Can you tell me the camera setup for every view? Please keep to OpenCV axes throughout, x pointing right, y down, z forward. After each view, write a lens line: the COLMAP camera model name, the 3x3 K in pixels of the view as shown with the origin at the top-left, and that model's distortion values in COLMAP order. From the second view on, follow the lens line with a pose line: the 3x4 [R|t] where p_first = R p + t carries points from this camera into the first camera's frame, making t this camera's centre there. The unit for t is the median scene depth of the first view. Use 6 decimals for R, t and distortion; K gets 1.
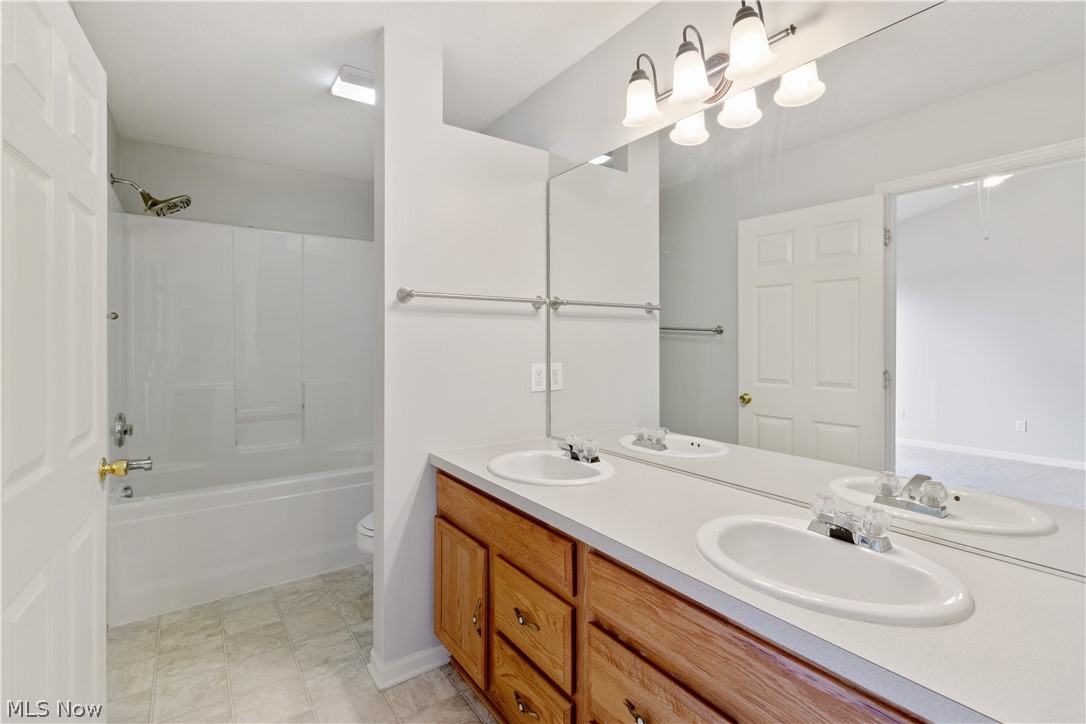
lens RADIAL K [[500.0, 0, 551.8], [0, 500.0, 347.8], [0, 0, 1]] dist [0.001253, 0.000238]
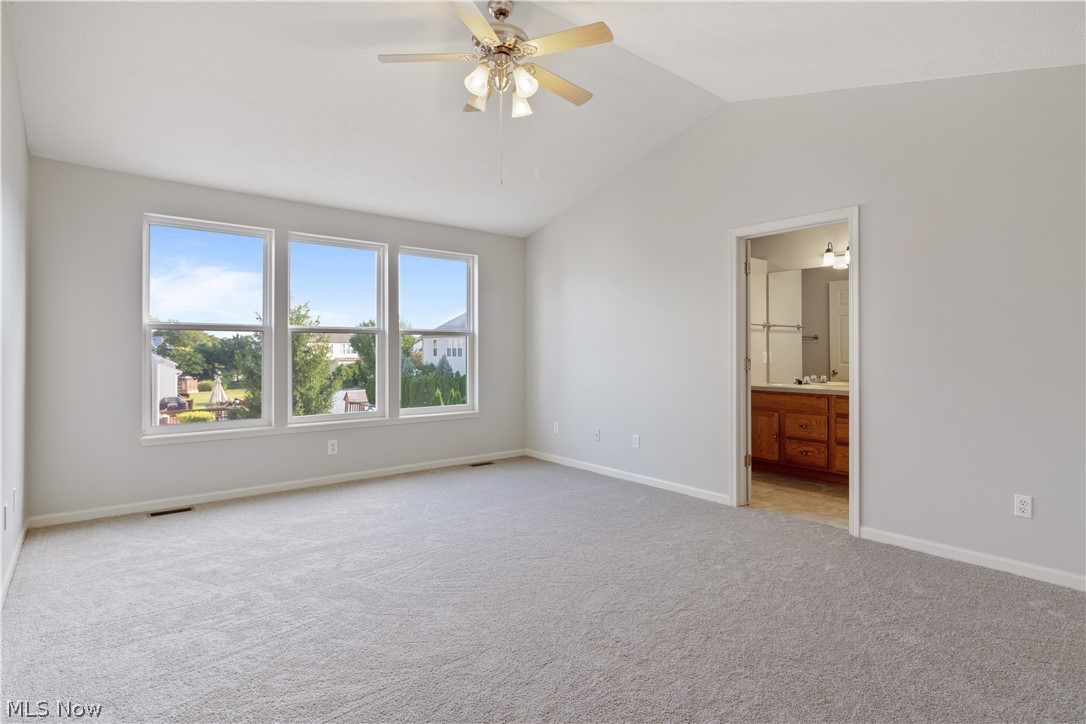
lens RADIAL K [[566.4, 0, 553.1], [0, 566.4, 351.9], [0, 0, 1]] dist [0.002699, 0.000200]
pose [[0.997557, 0.004515, 0.069709, -1.194452], [-0.004211, 0.999981, -0.004518, 0.049338], [-0.069728, 0.004213, 0.997557, -1.573696]]
